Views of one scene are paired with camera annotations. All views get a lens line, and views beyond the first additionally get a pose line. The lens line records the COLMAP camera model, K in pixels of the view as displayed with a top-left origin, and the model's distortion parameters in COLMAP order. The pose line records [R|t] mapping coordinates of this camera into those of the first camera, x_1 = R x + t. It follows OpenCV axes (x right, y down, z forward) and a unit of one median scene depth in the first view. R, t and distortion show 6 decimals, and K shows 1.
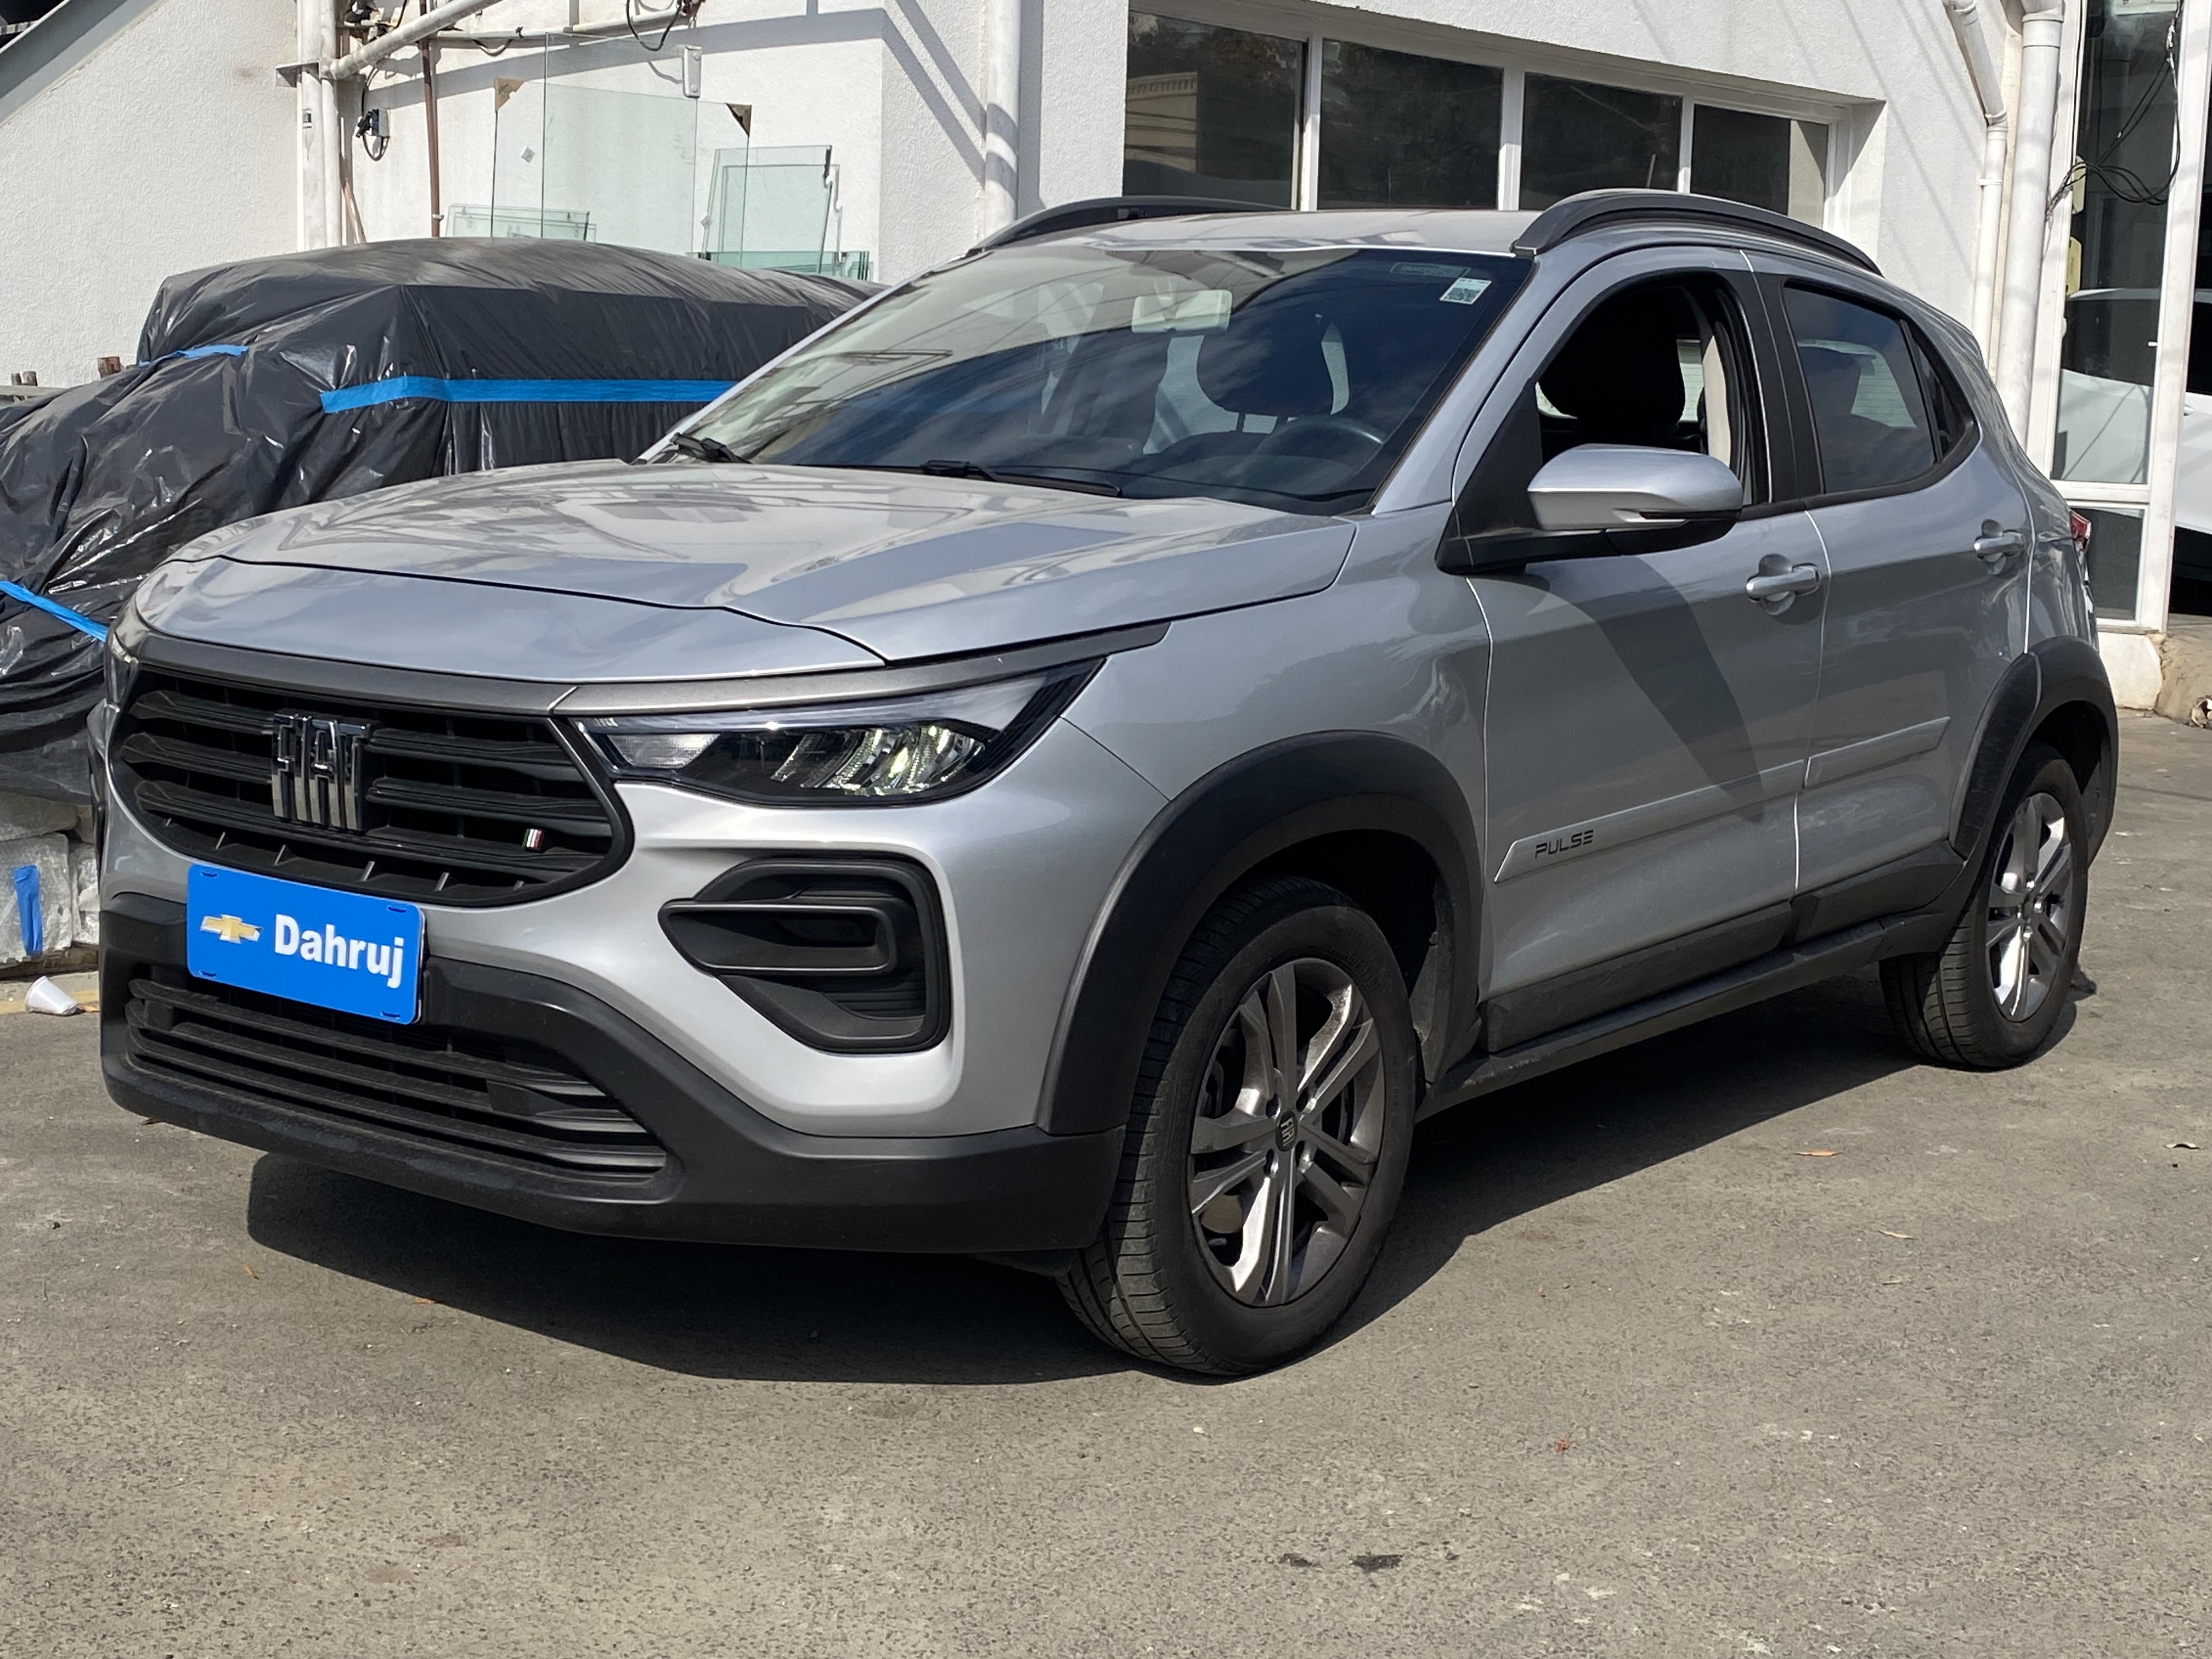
lens RADIAL K [[3016.4, 0, 1106.0], [0, 3016.4, 836.9], [0, 0, 1]] dist [0.044796, 0.000000]
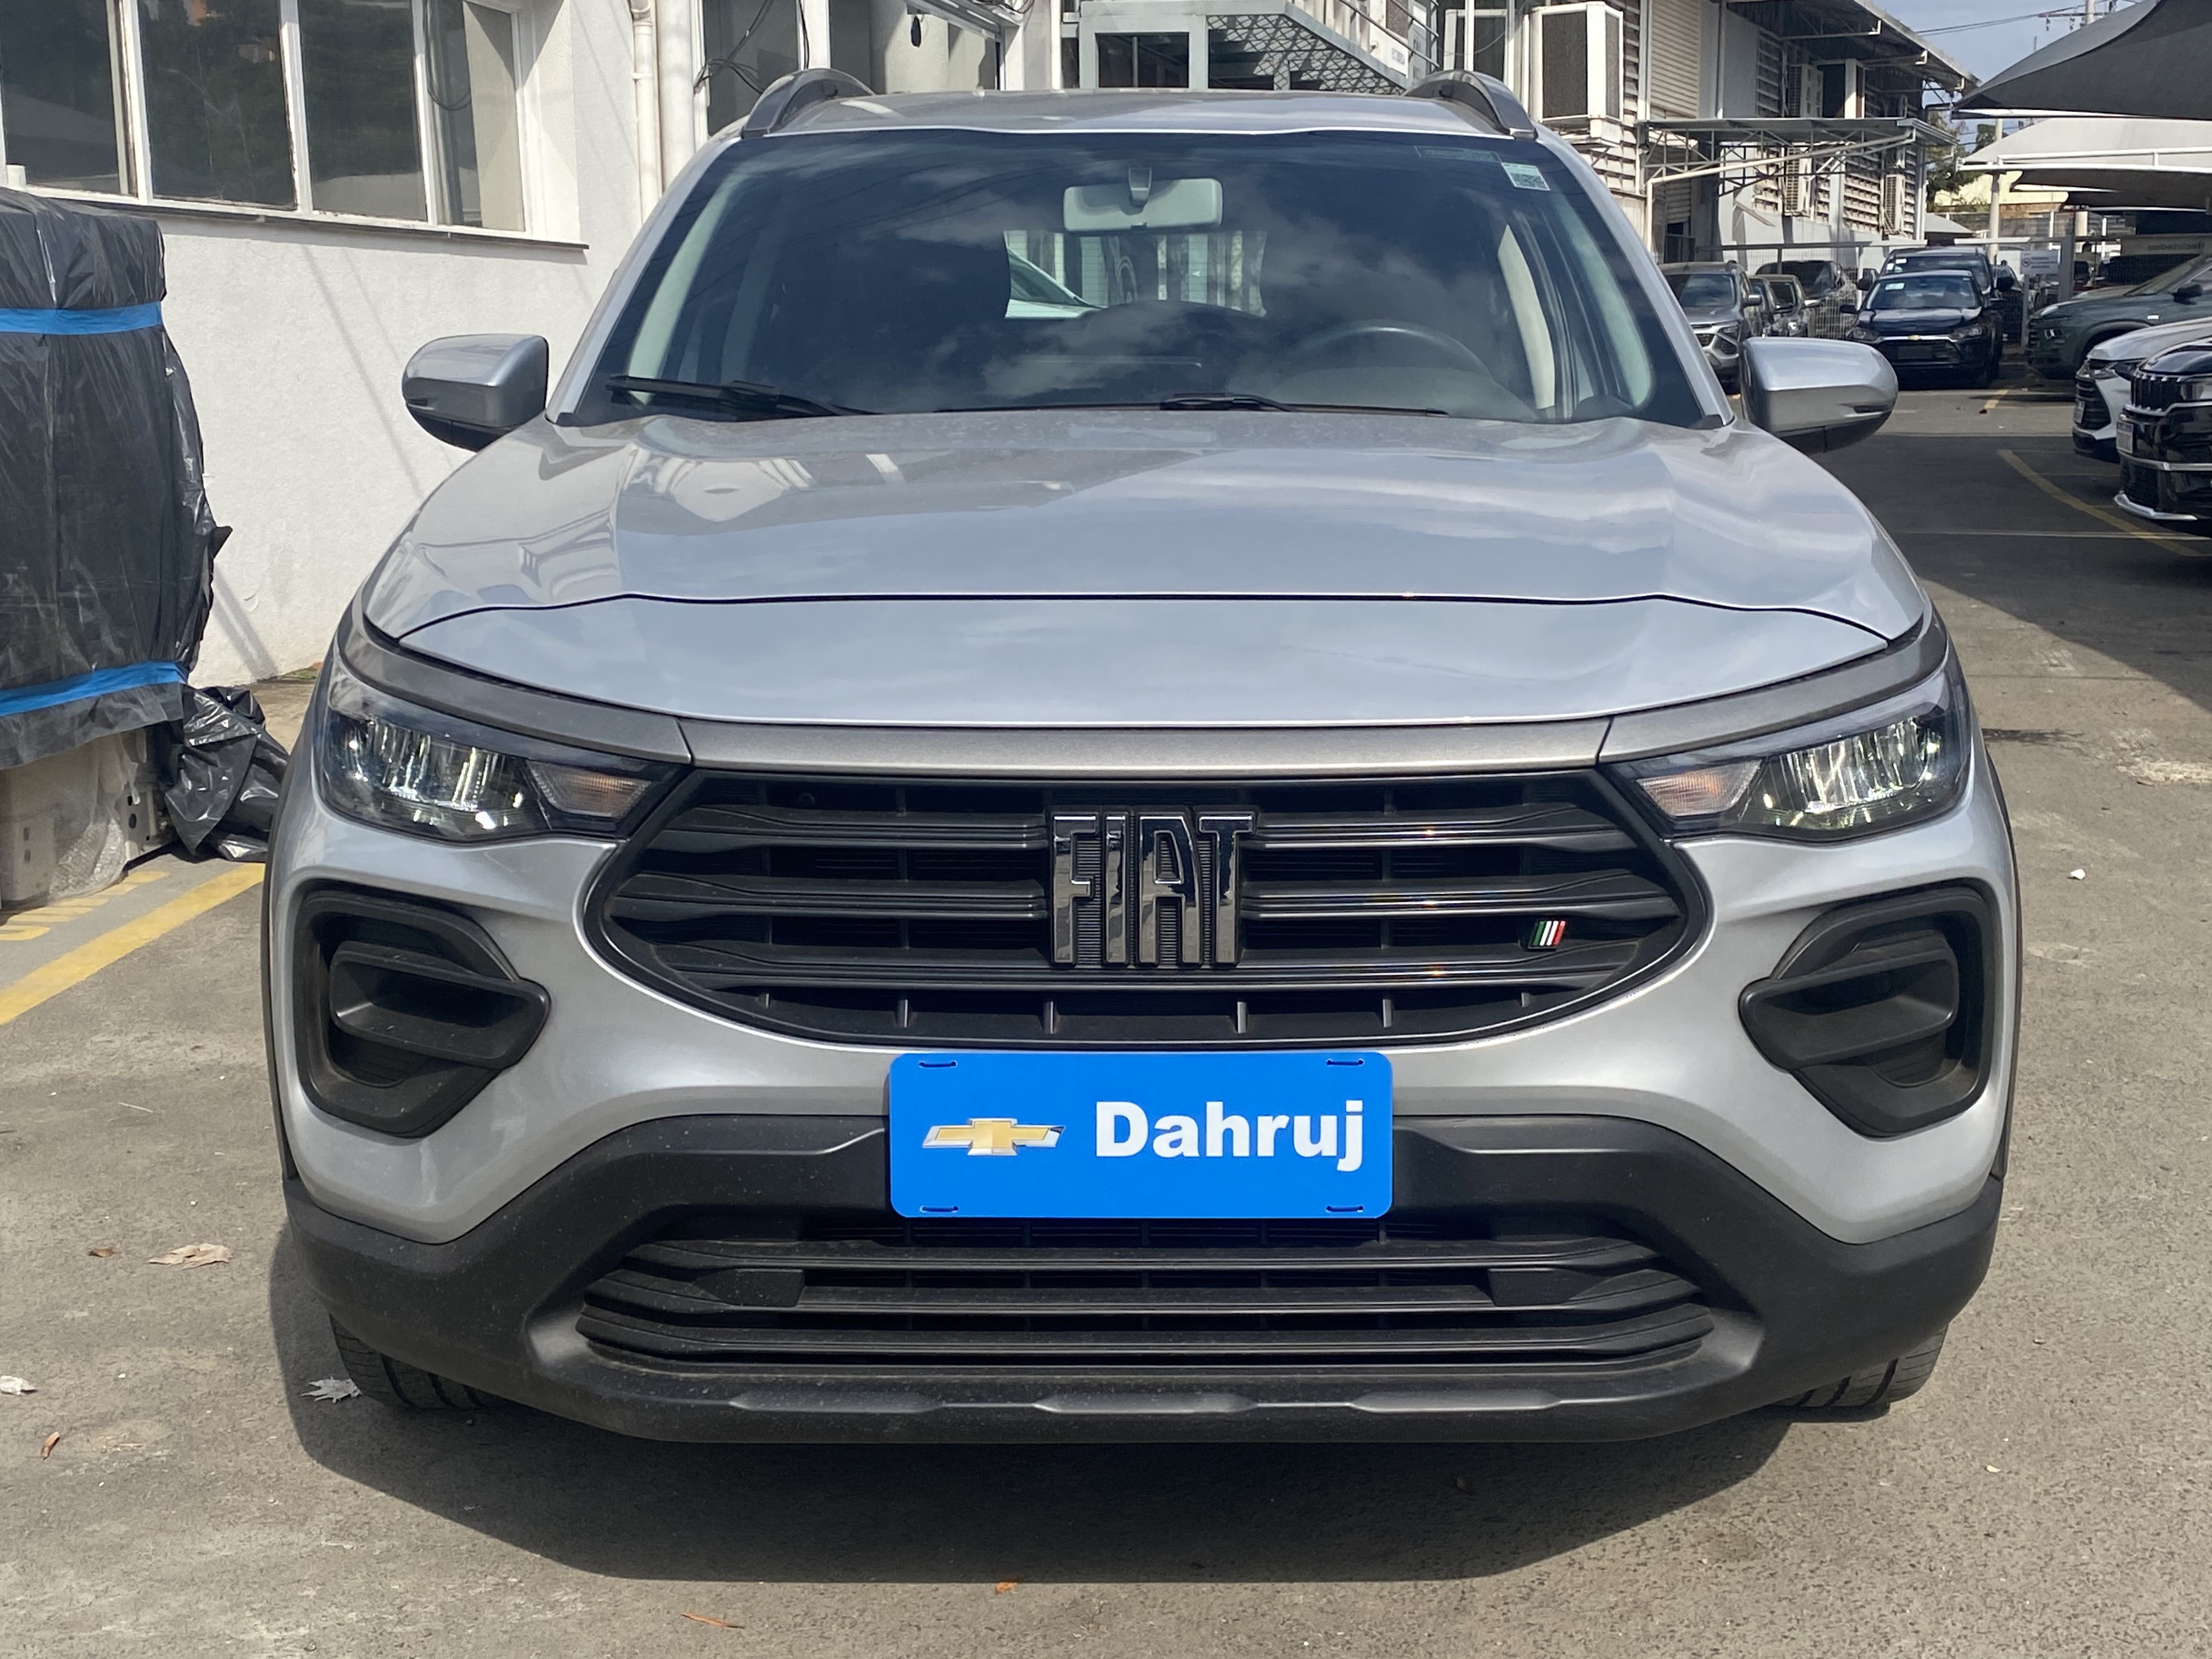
lens RADIAL K [[2826.7, 0, 1101.6], [0, 2826.7, 821.8], [0, 0, 1]] dist [0.059183, 0.000000]
pose [[0.796084, -0.139727, 0.588835, -0.658170], [0.114397, 0.990184, 0.080304, -0.091577], [-0.594275, 0.003432, 0.804254, 0.489012]]
